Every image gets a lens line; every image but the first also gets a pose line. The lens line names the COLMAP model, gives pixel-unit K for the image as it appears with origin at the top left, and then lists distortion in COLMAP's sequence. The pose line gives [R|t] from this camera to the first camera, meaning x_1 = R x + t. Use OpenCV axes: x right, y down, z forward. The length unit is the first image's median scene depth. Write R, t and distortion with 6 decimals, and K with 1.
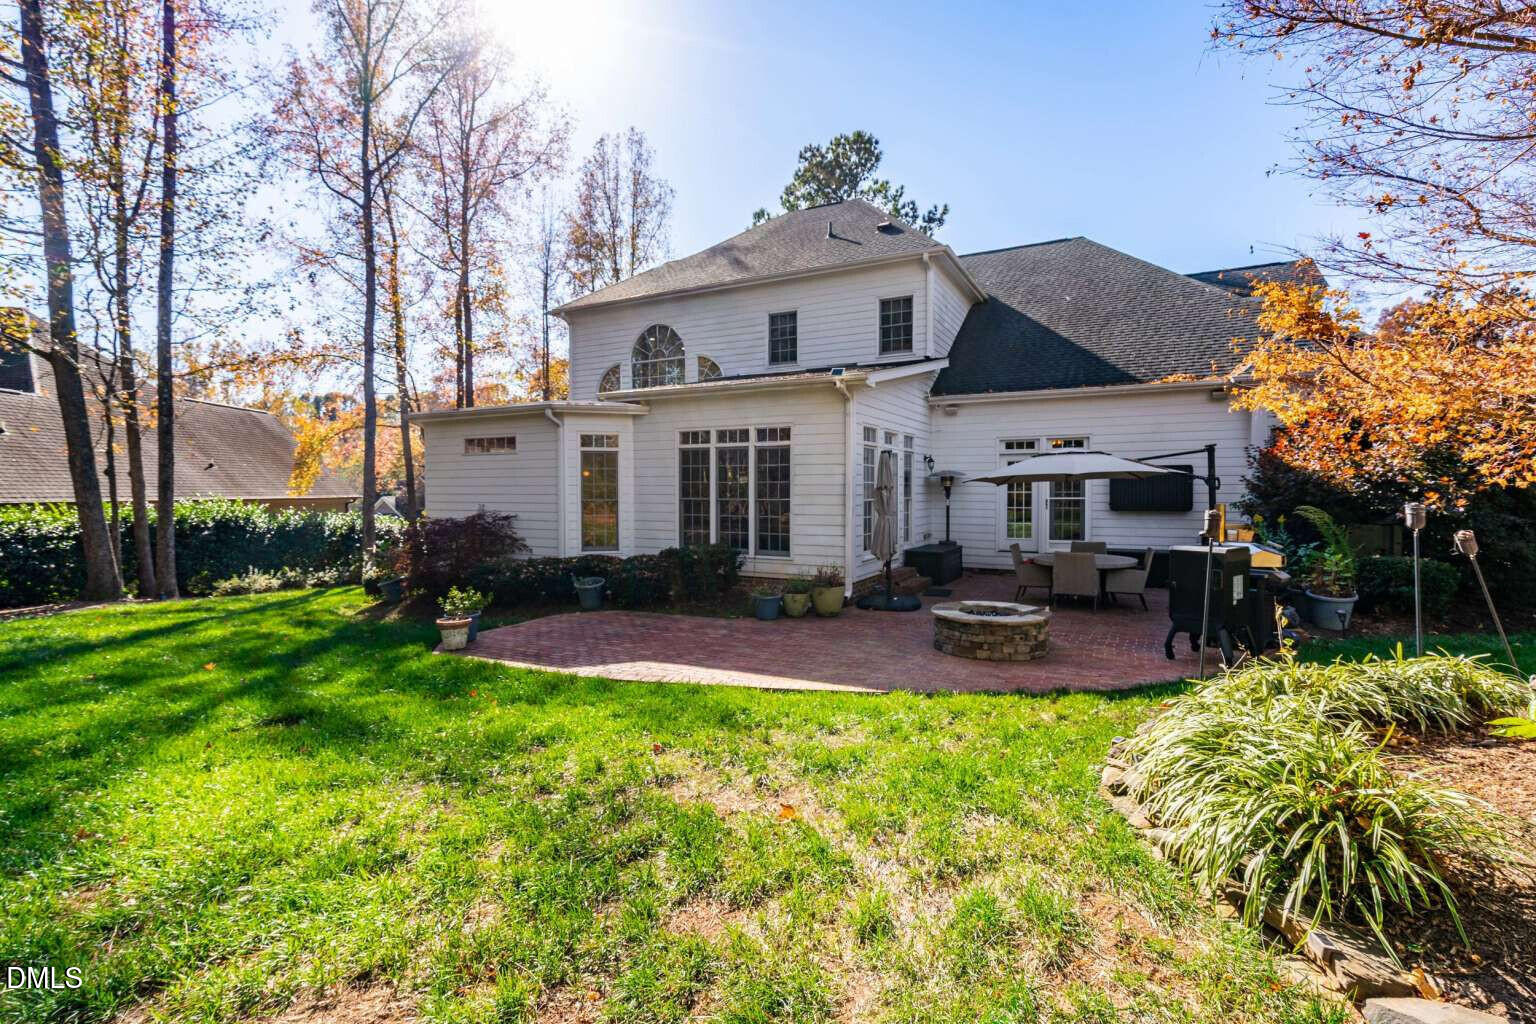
lens RADIAL K [[698.9, 0, 772.7], [0, 698.9, 507.8], [0, 0, 1]] dist [-0.000325, 0.000488]
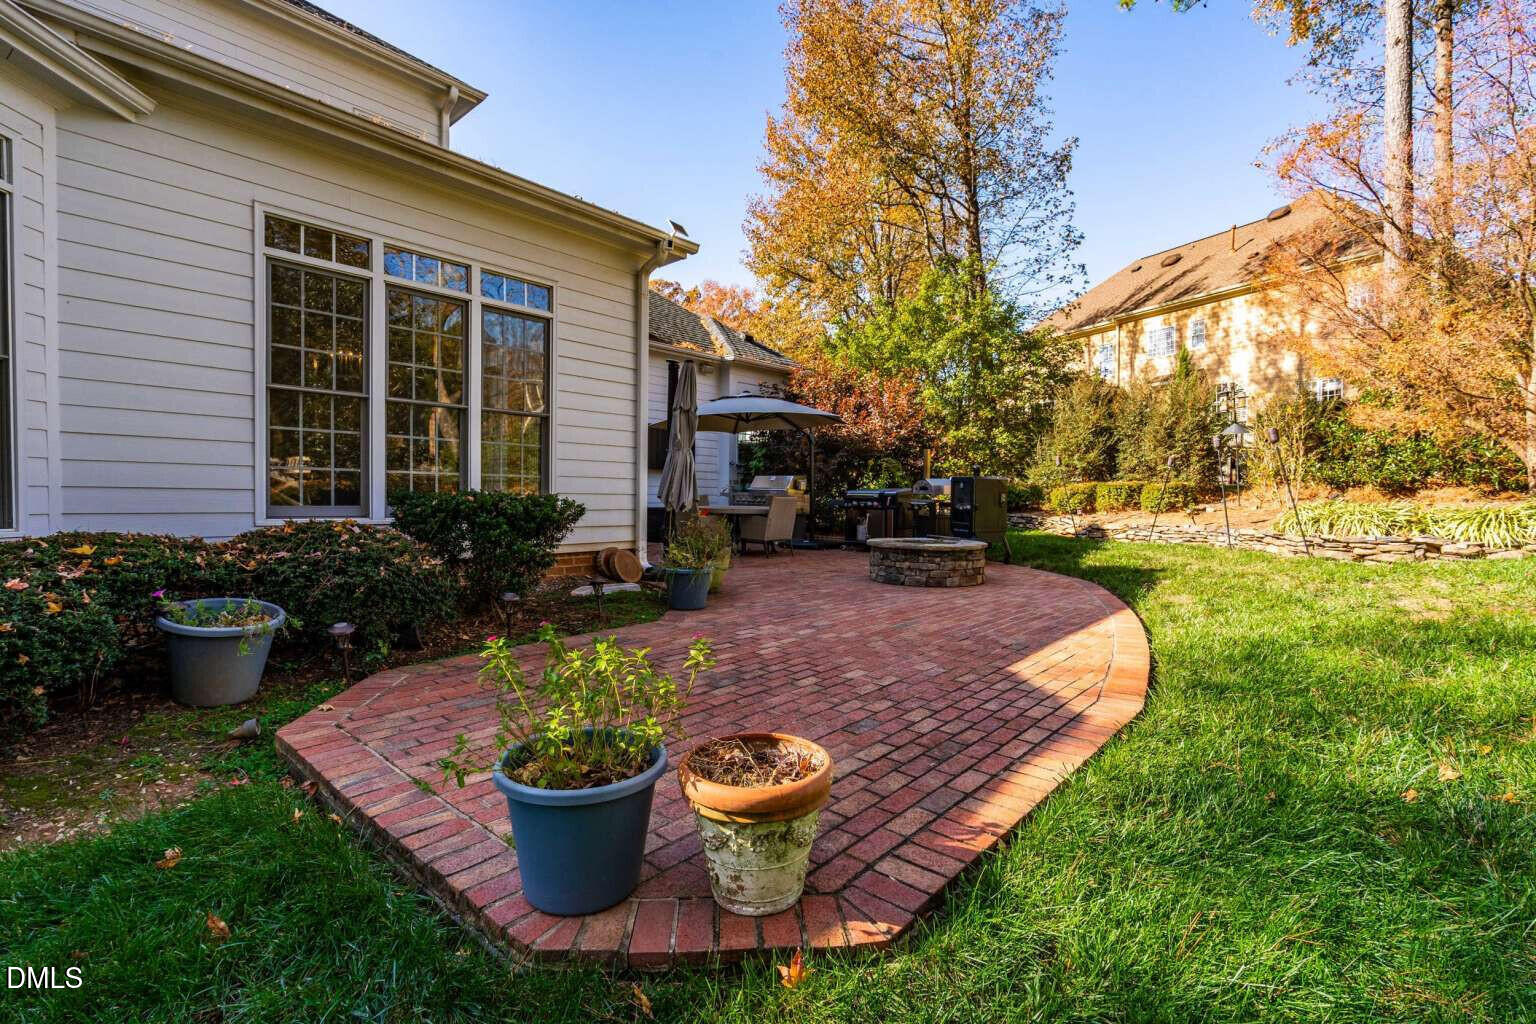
lens RADIAL K [[698.9, 0, 772.7], [0, 698.9, 507.8], [0, 0, 1]] dist [-0.000325, 0.000488]
pose [[0.246325, -0.008540, 0.969150, -0.433338], [0.015550, 0.999867, 0.004859, 0.059003], [-0.969063, 0.013874, 0.246425, 0.597970]]
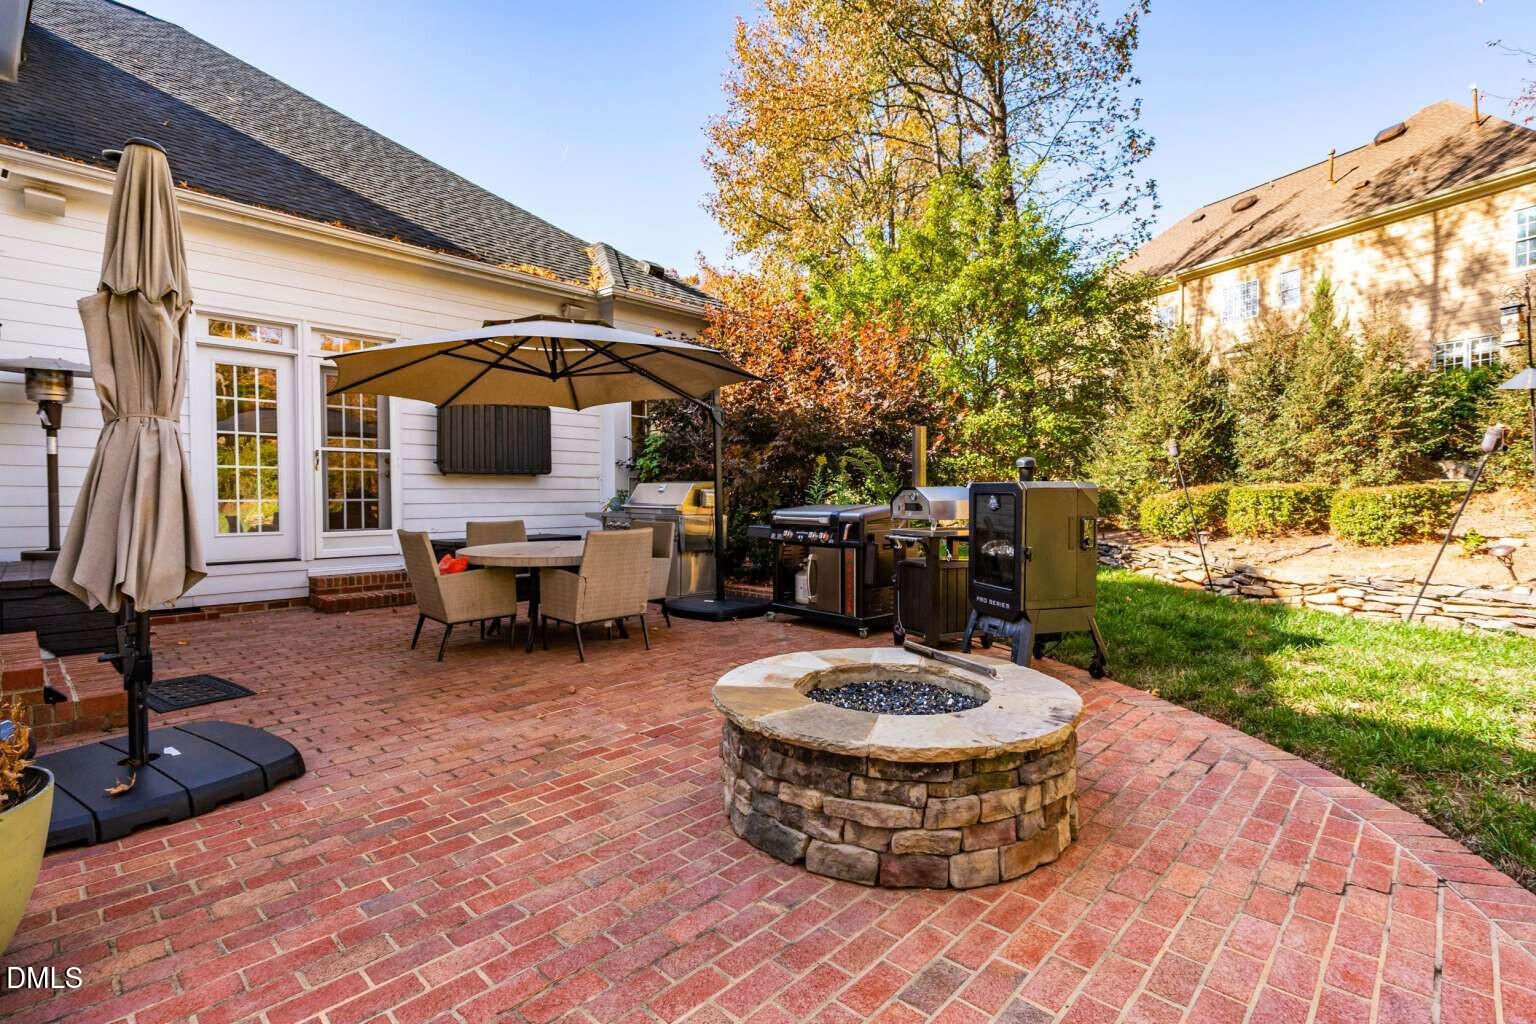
lens RADIAL K [[698.9, 0, 772.7], [0, 698.9, 507.8], [0, 0, 1]] dist [-0.000325, 0.000488]
pose [[0.279218, -0.014817, 0.960113, 0.002382], [0.030531, 0.999512, 0.006546, 0.037771], [-0.959742, 0.027486, 0.279534, 0.593403]]
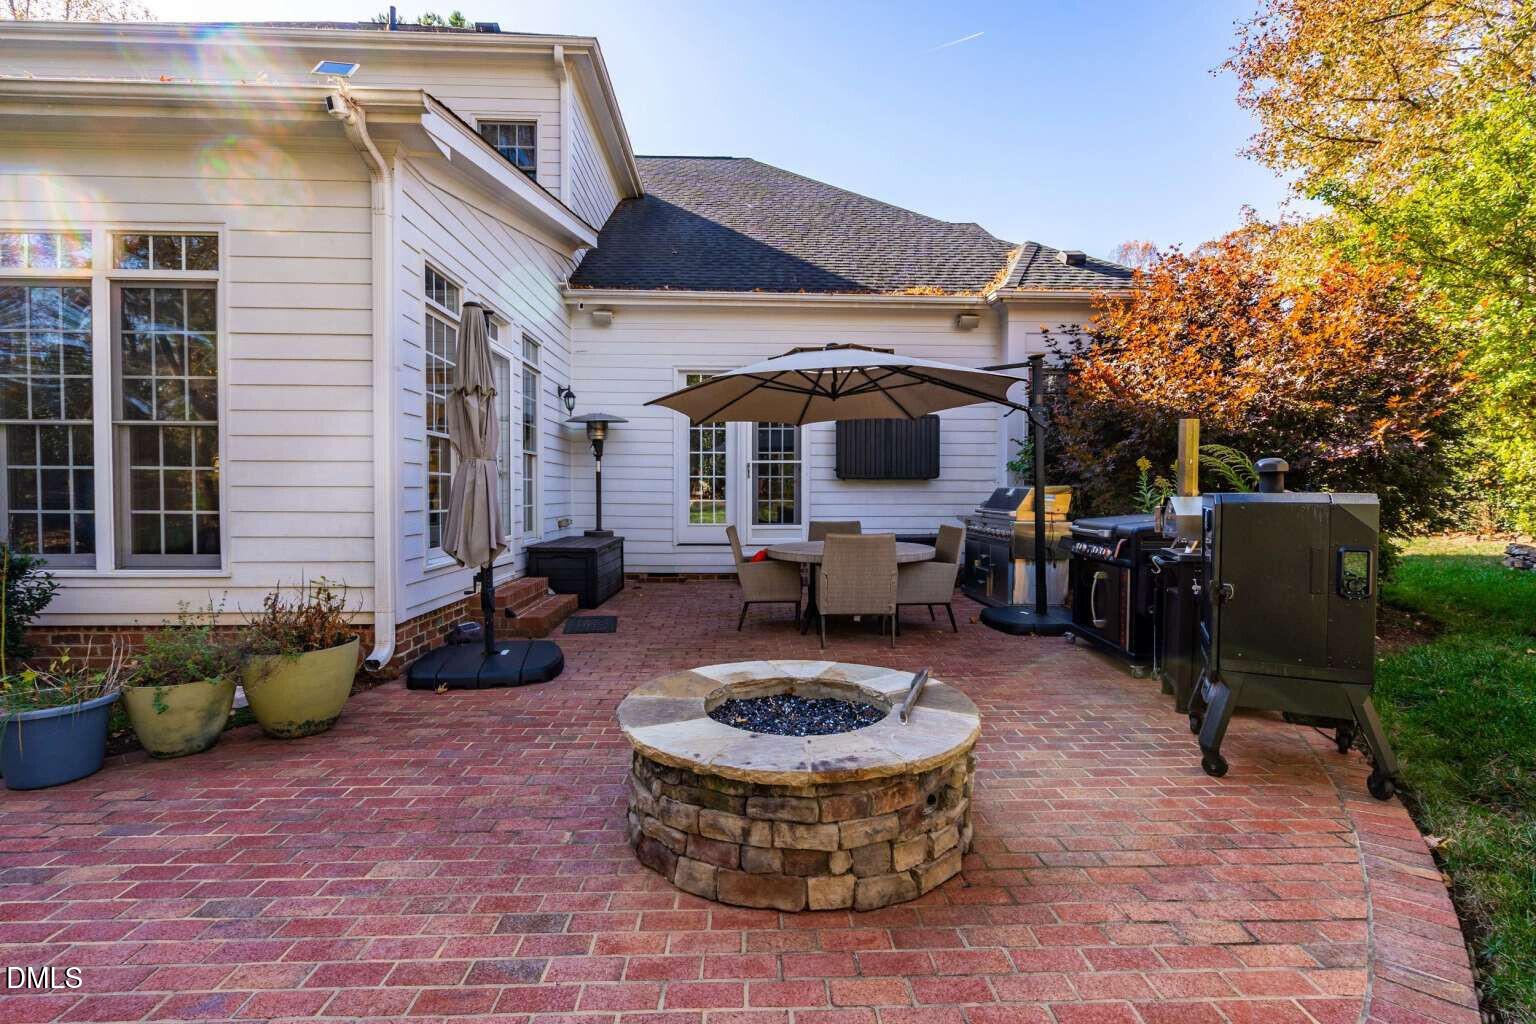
lens RADIAL K [[680.2, 0, 764.1], [0, 680.2, 509.5], [0, 0, 1]] dist [-0.003162, 0.000238]
pose [[0.864401, -0.005575, 0.502771, 0.087415], [0.008621, 0.999956, -0.003733, 0.036303], [-0.502728, 0.007561, 0.864411, 0.467121]]
